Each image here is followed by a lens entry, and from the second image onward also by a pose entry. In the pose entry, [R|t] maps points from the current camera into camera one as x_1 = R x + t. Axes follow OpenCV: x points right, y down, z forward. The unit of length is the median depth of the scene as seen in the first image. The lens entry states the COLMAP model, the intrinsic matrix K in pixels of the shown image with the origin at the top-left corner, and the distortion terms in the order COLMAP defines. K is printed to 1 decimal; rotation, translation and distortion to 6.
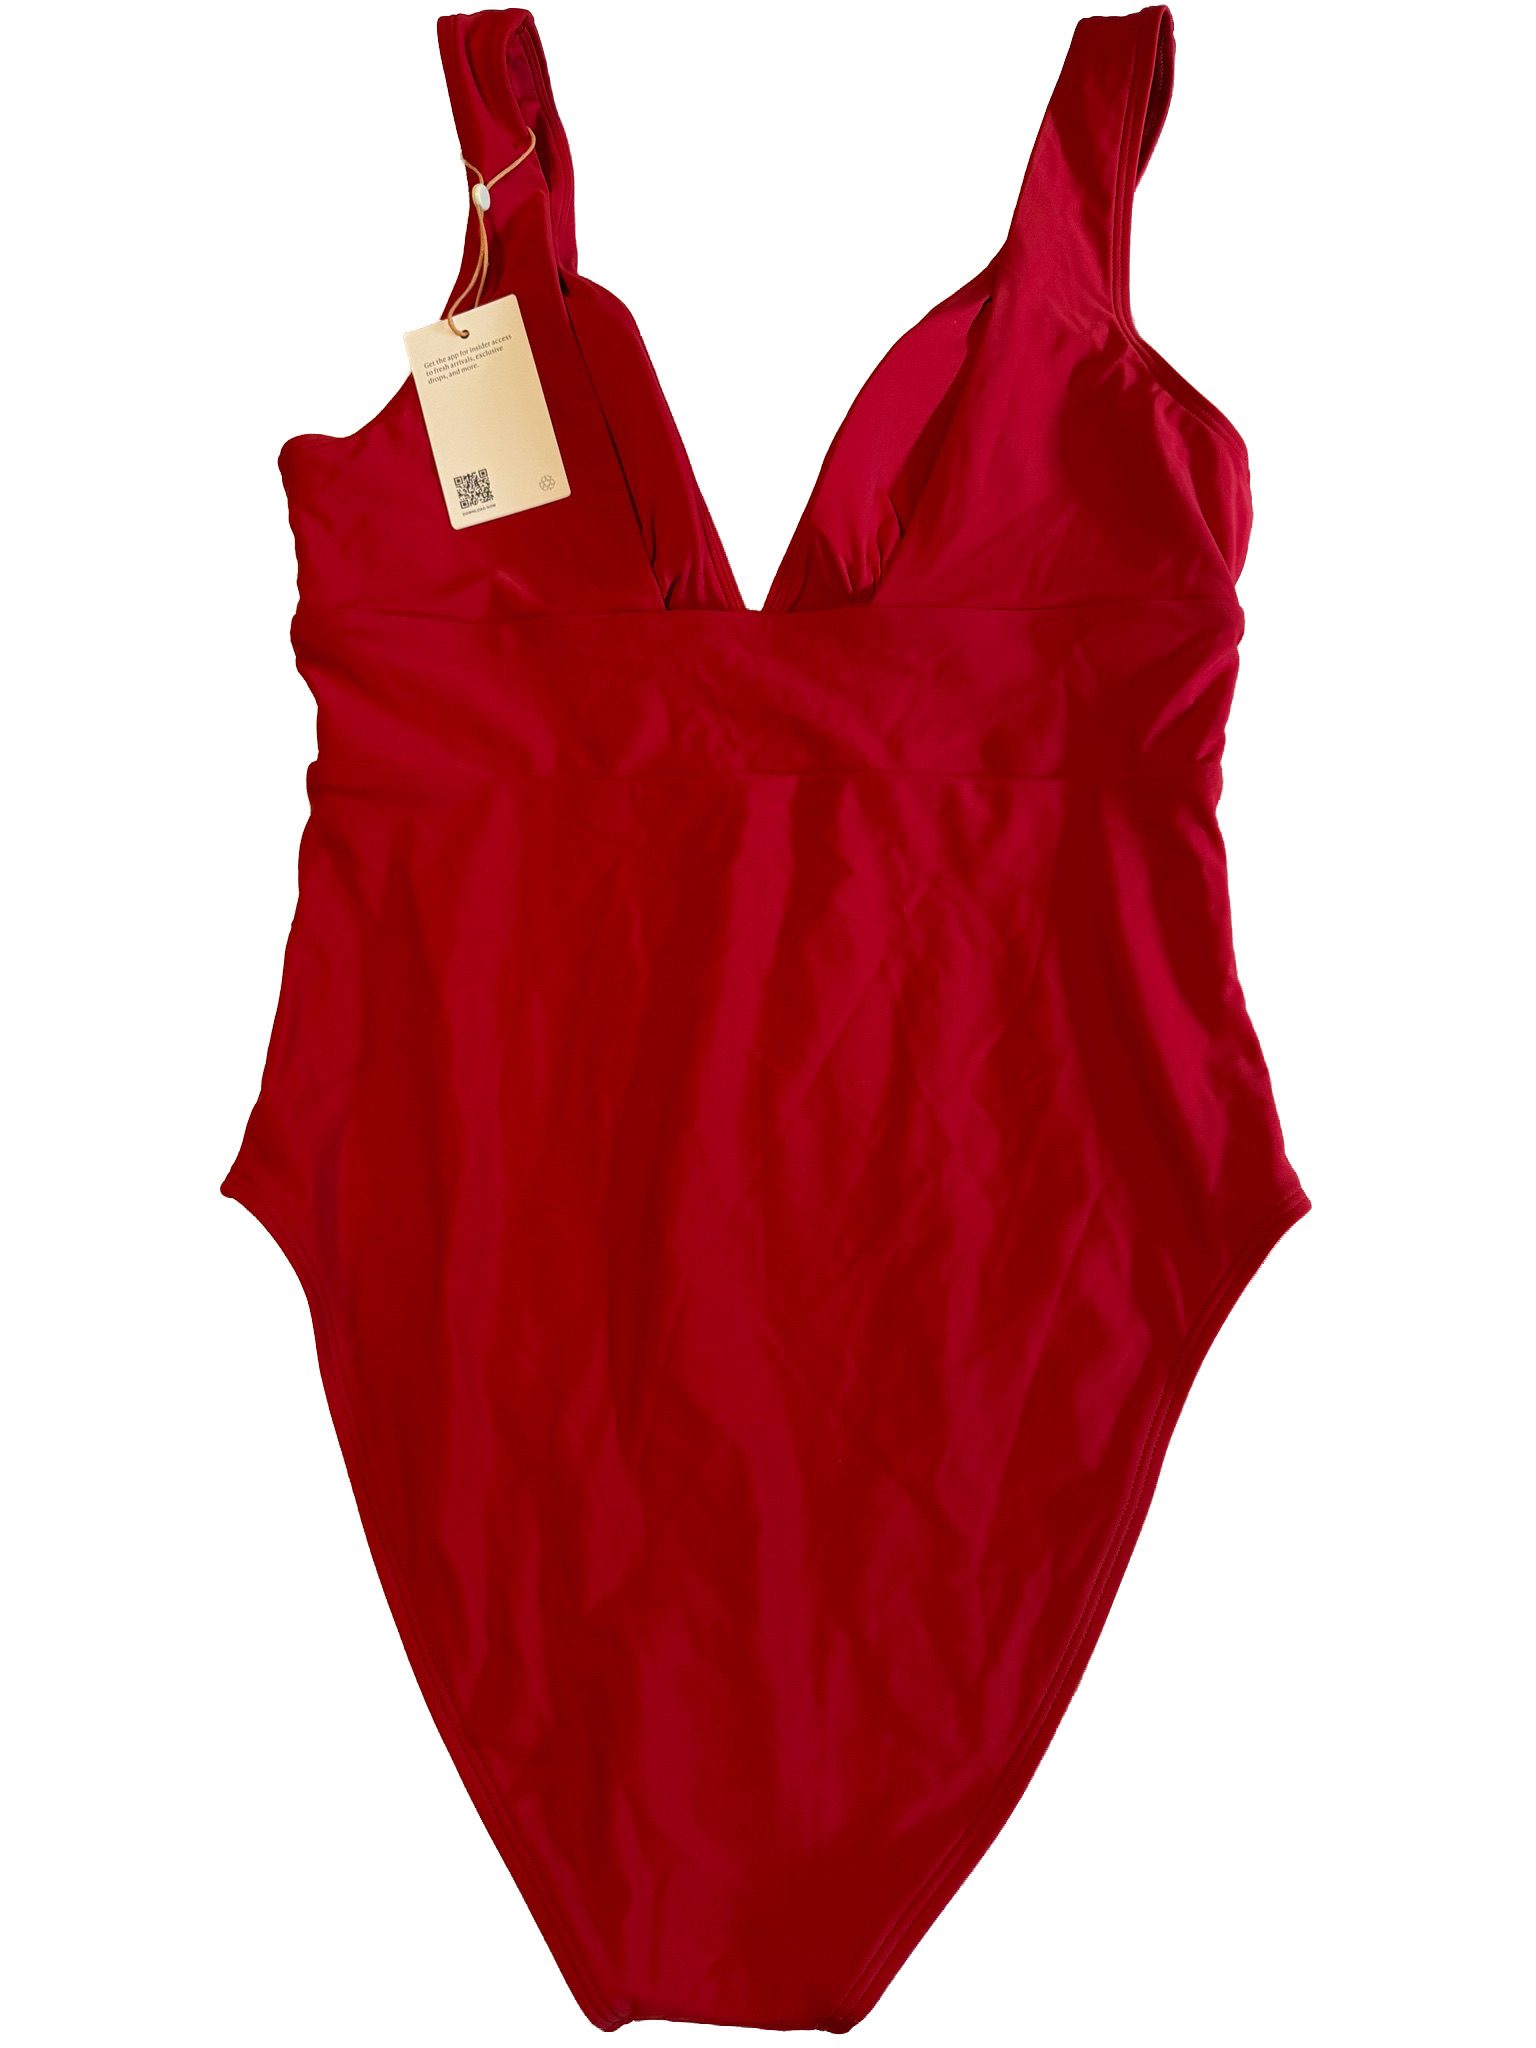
lens RADIAL K [[1433.1, 0, 757.9], [0, 1433.1, 1011.2], [0, 0, 1]] dist [0.063718, -0.113168]
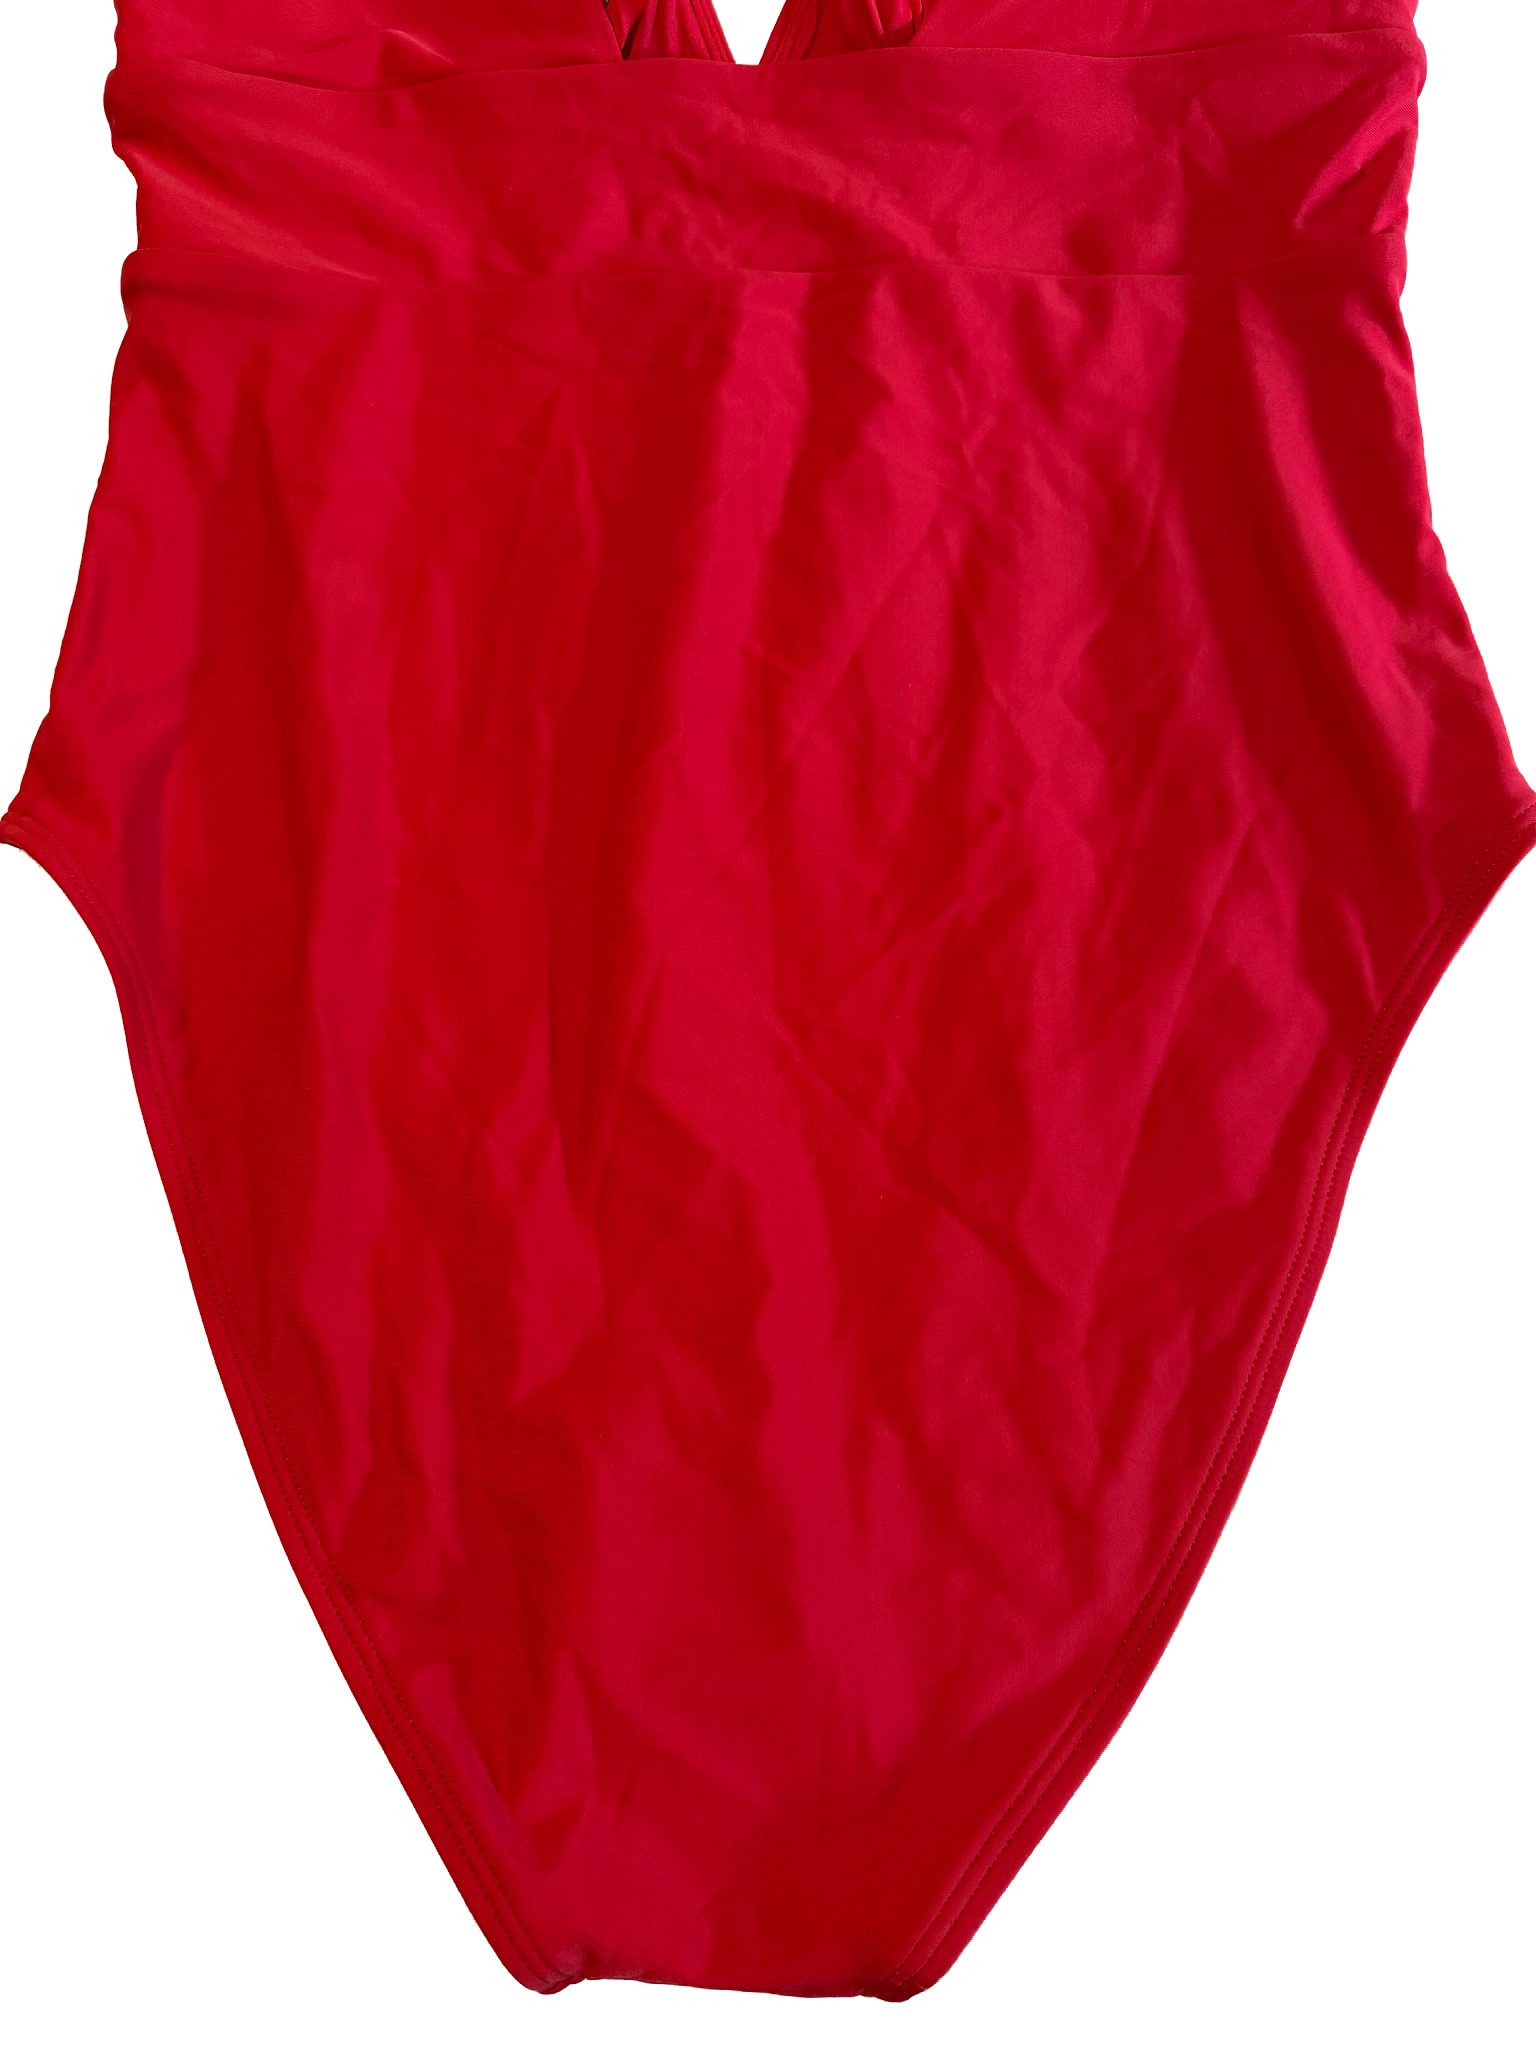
lens RADIAL K [[1556.7, 0, 768.0], [0, 1556.7, 1024.0], [0, 0, 1]] dist [0.068668, -0.151140]
pose [[0.999932, -0.011037, 0.003689, -0.000175], [0.011033, 0.999939, 0.000865, 0.211700], [-0.003698, -0.000824, 0.999993, 0.230942]]
